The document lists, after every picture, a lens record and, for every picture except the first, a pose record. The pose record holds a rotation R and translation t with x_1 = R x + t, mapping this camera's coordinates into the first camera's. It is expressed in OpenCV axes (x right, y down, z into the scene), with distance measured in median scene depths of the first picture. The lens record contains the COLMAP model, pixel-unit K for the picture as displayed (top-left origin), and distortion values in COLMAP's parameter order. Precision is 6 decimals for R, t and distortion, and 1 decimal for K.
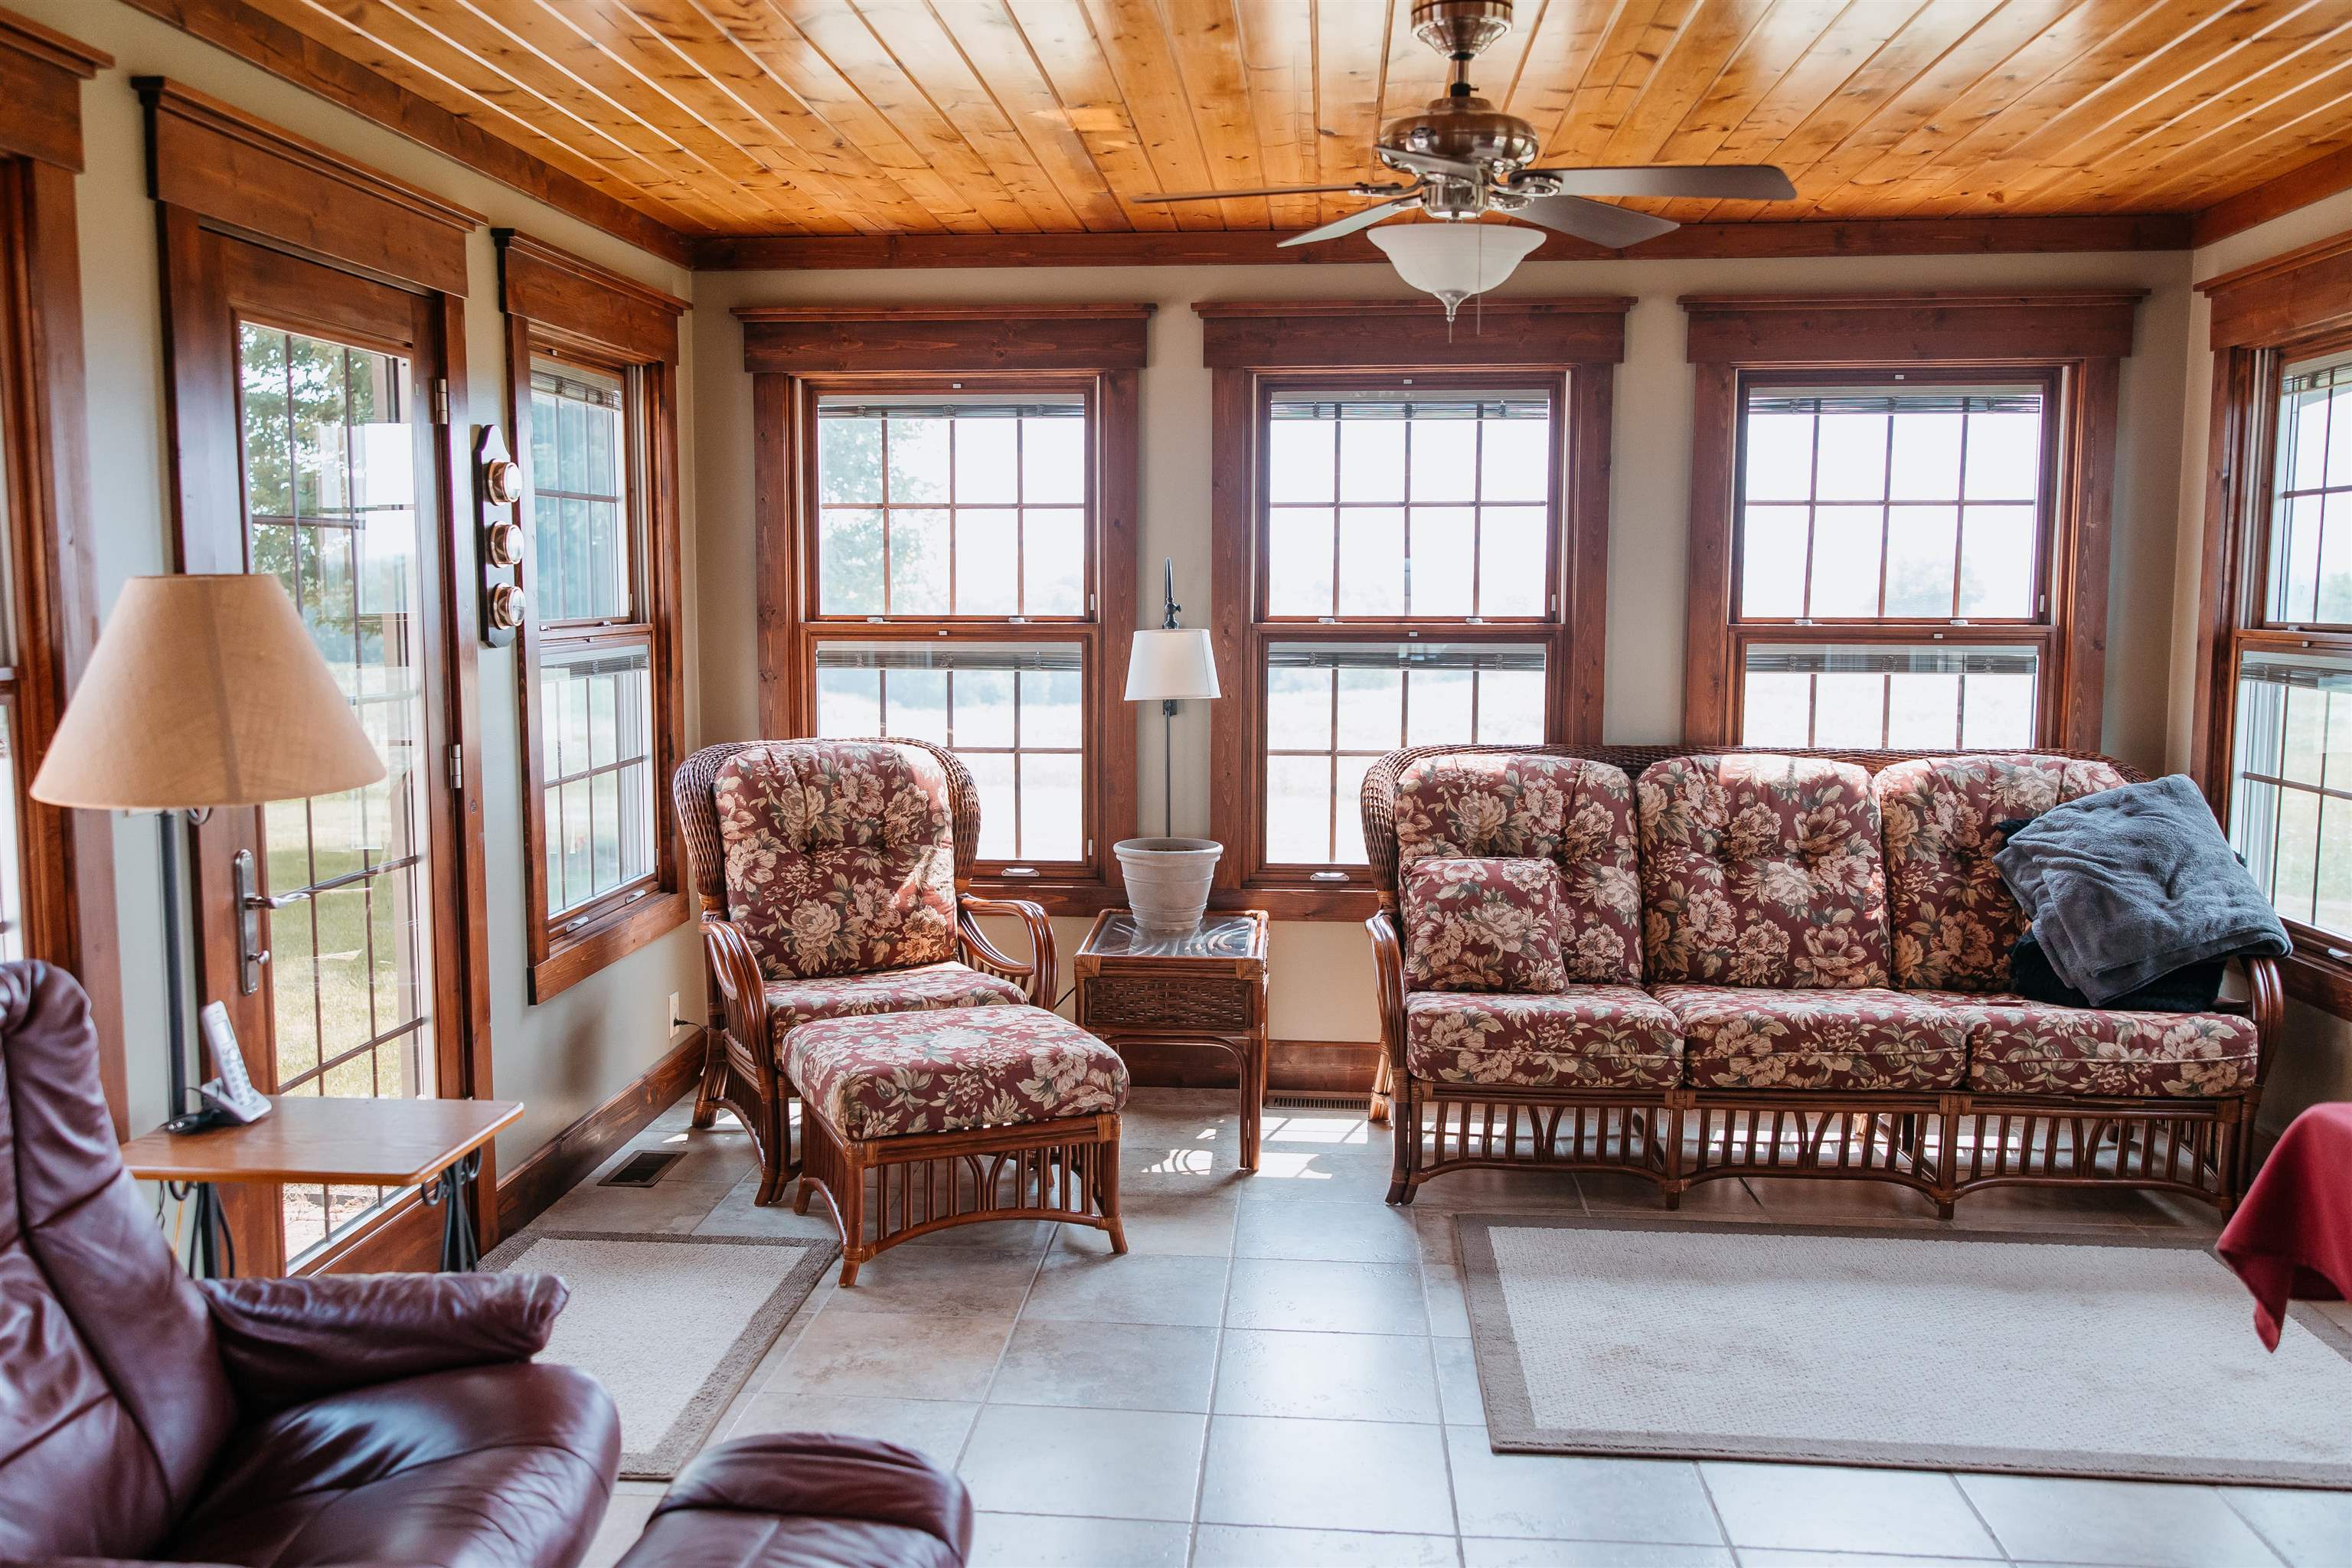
lens RADIAL K [[1850.1, 0, 1176.0], [0, 1850.1, 784.0], [0, 0, 1]] dist [0.006851, -0.000012]
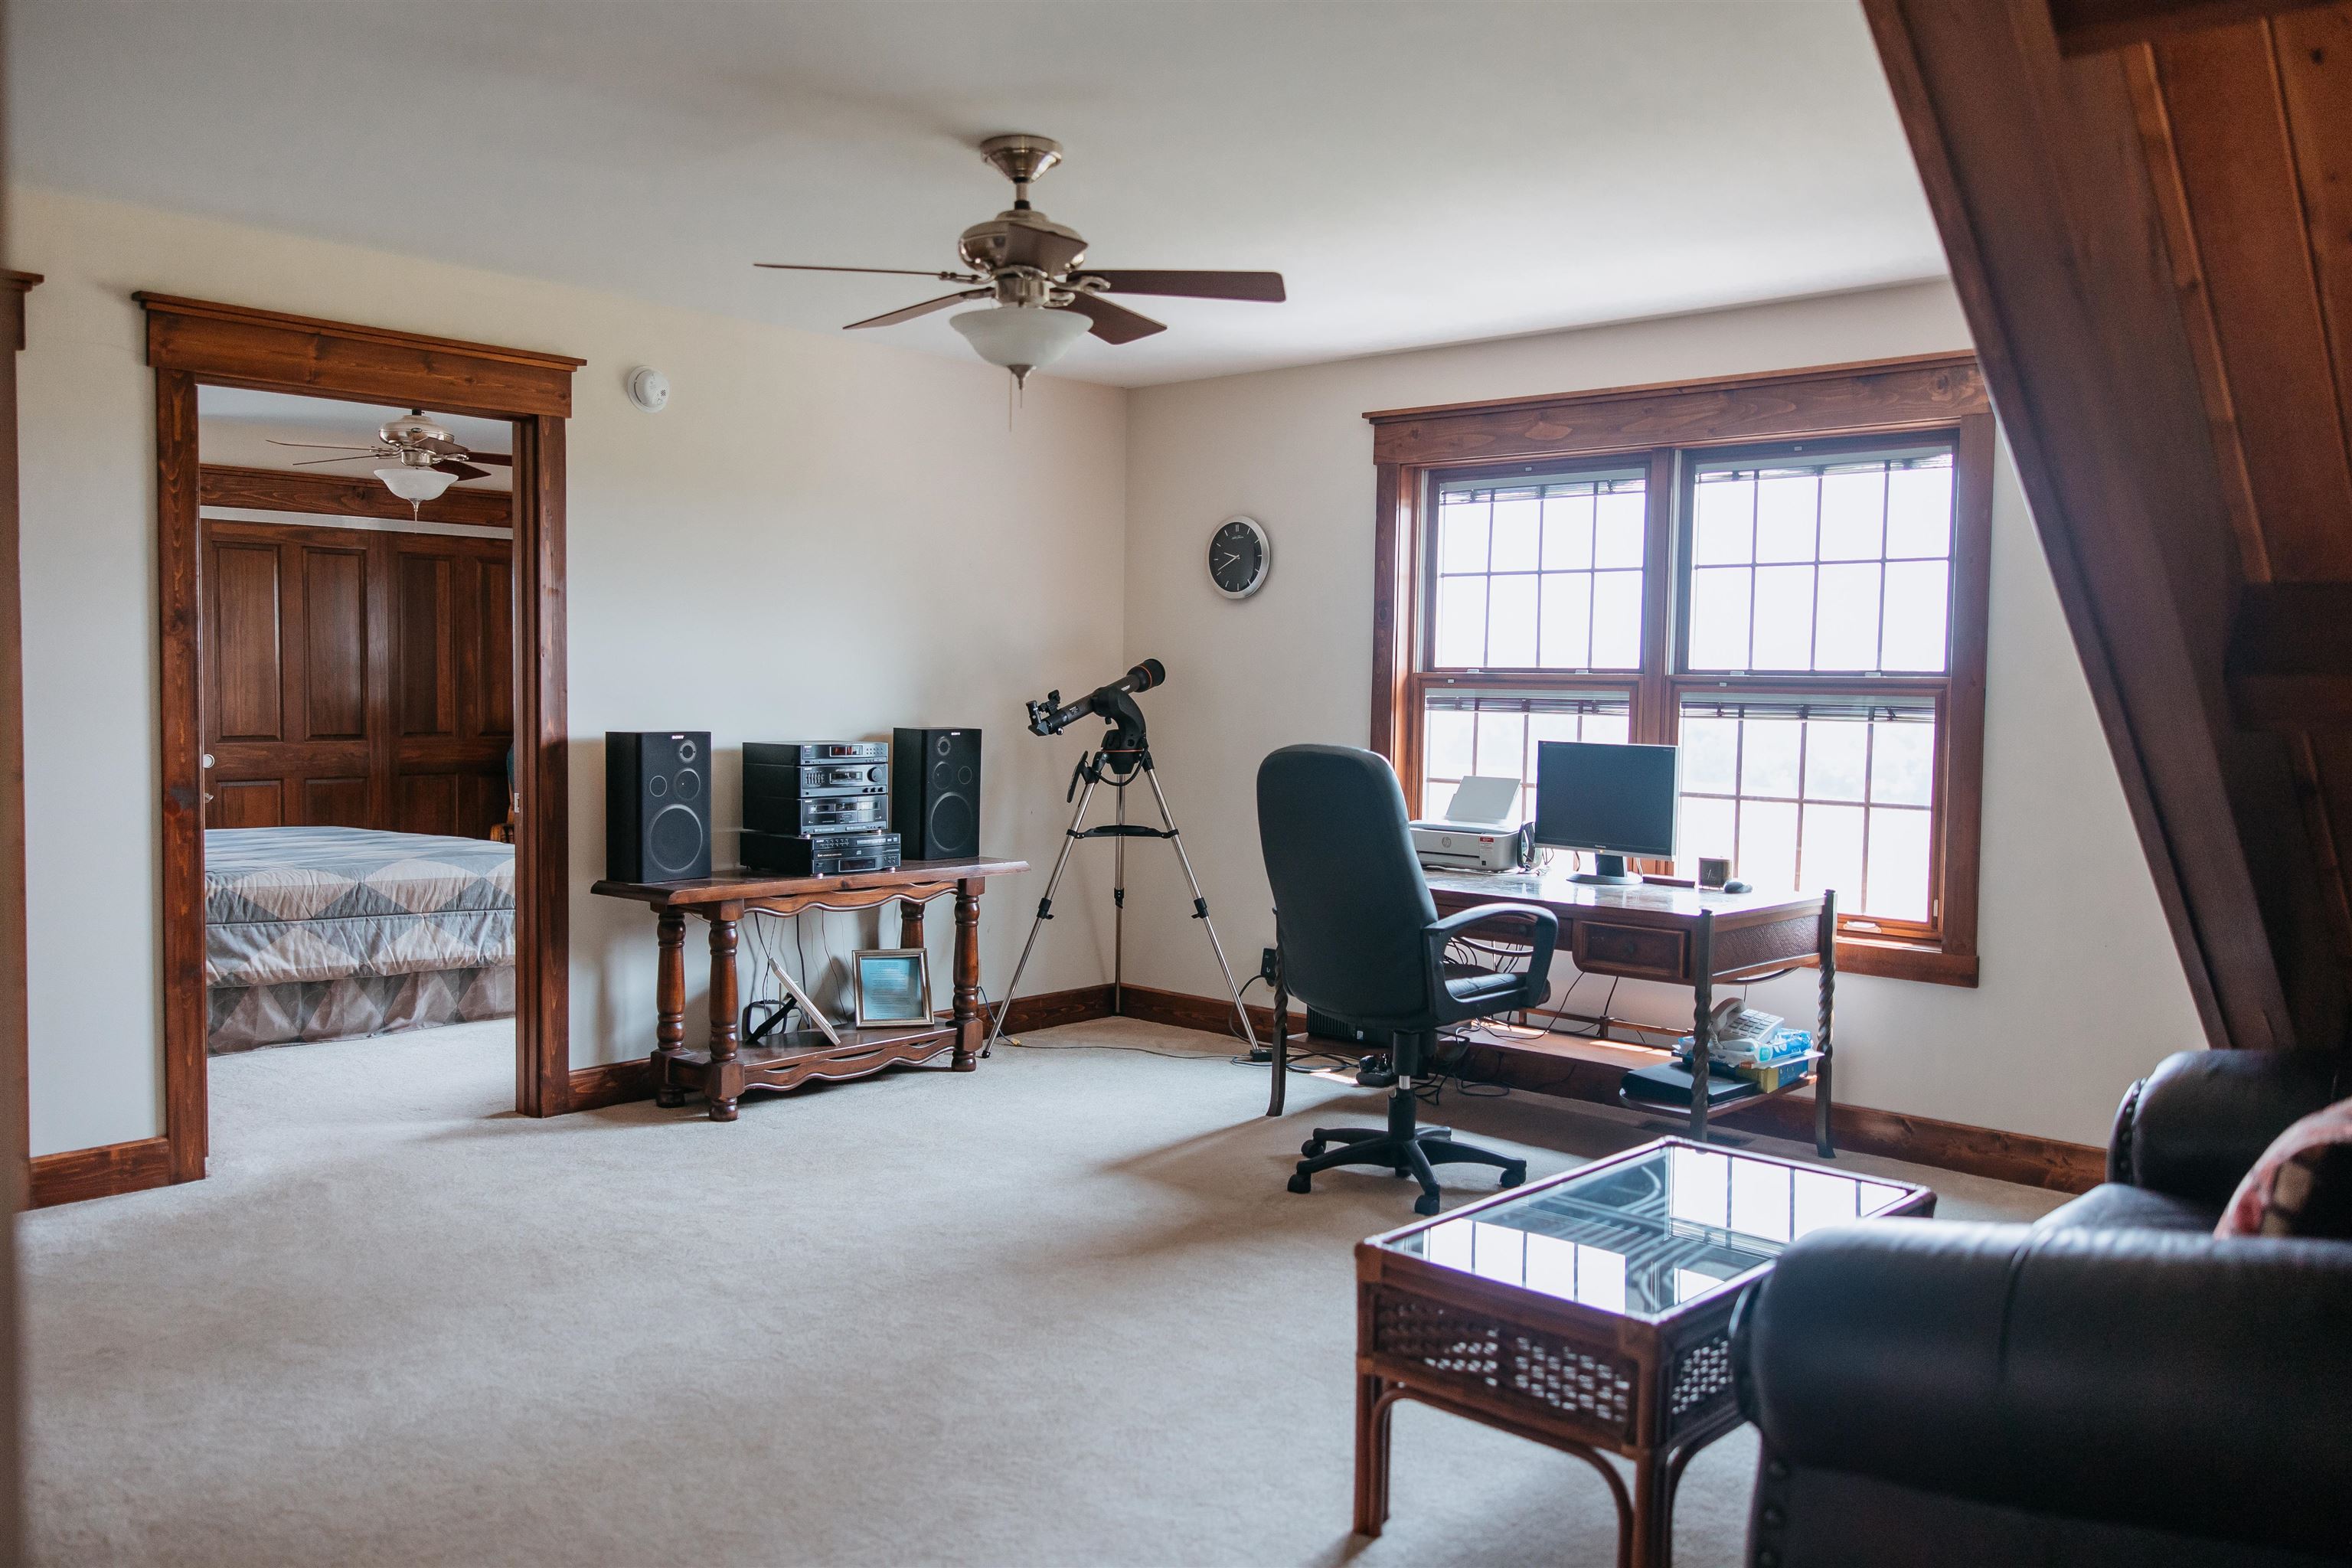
lens RADIAL K [[1850.1, 0, 1176.0], [0, 1850.1, 784.0], [0, 0, 1]] dist [0.006851, -0.000012]
pose [[0.791046, 0.046320, -0.610001, 0.523466], [-0.064828, 0.997862, -0.008297, 0.006153], [0.608313, 0.046108, 0.792357, -0.048976]]
